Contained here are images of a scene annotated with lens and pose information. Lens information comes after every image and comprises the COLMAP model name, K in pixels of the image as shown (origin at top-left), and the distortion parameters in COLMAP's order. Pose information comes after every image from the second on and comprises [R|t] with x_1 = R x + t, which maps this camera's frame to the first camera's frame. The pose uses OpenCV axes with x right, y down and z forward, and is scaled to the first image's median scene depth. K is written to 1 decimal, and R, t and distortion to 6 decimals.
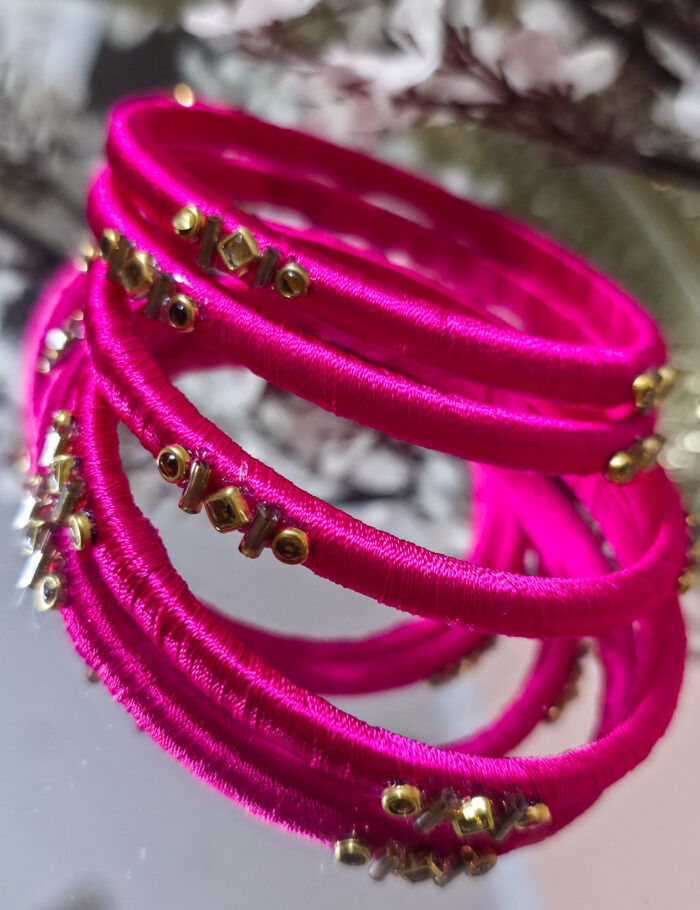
lens RADIAL K [[1010.4, 0, 350.9], [0, 1010.4, 455.2], [0, 0, 1]] dist [0.066906, 0.000000]
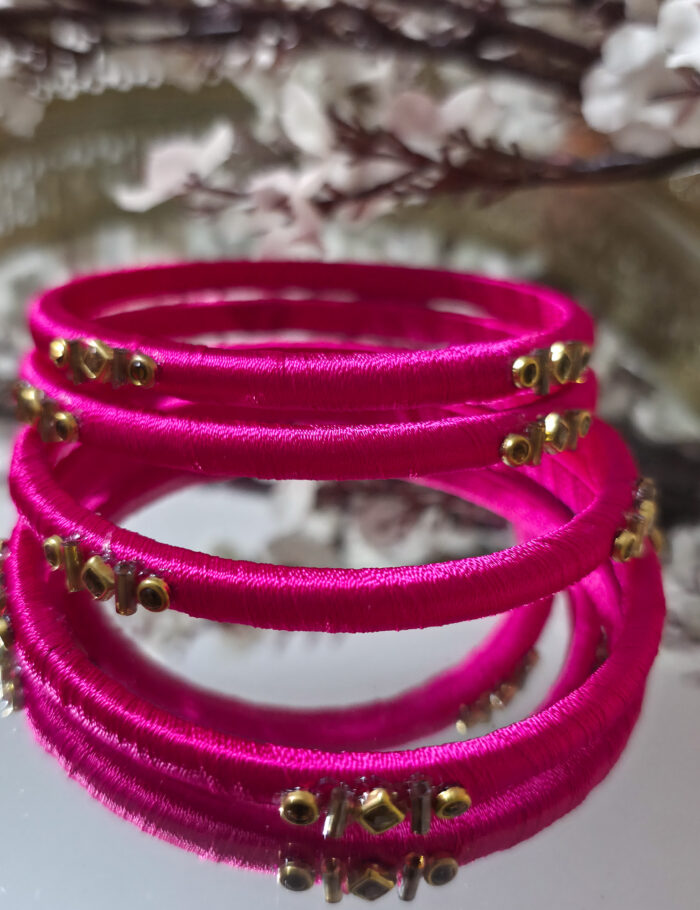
lens RADIAL K [[1010.4, 0, 347.3], [0, 1010.4, 454.9], [0, 0, 1]] dist [0.066906, 0.000000]
pose [[0.922074, -0.293904, -0.251793, 0.444122], [0.253375, 0.950230, -0.181283, 0.194211], [0.292541, 0.103358, 0.950651, 0.003263]]
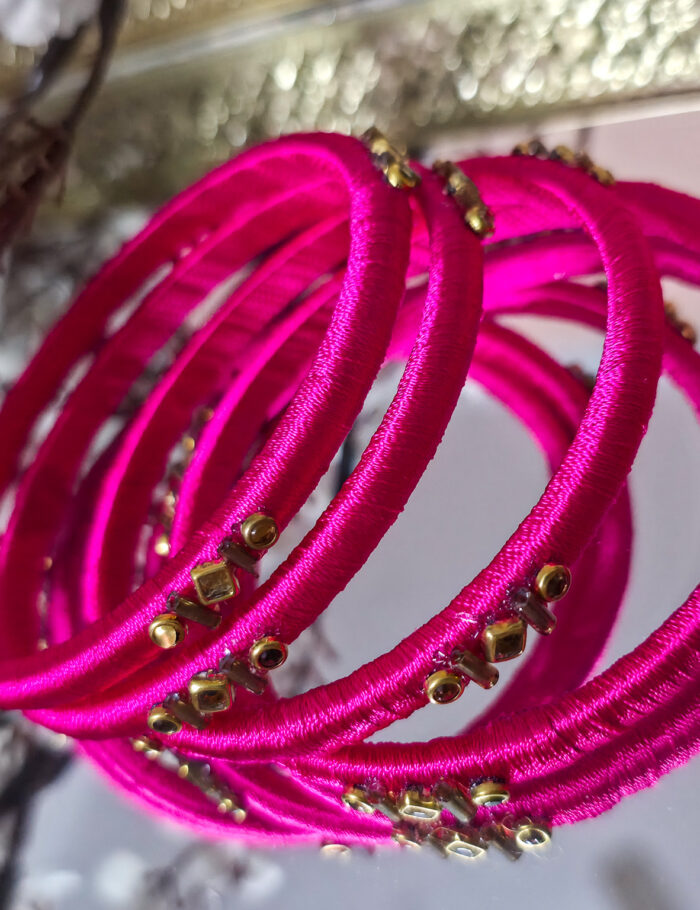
lens RADIAL K [[1303.7, 0, 349.0], [0, 1303.7, 450.9], [0, 0, 1]] dist [0.075605, 0.000000]
pose [[0.174929, -0.983911, 0.036323, -0.014531], [0.973512, 0.178361, 0.143045, -0.300883], [-0.147222, 0.010338, 0.989049, -0.225384]]
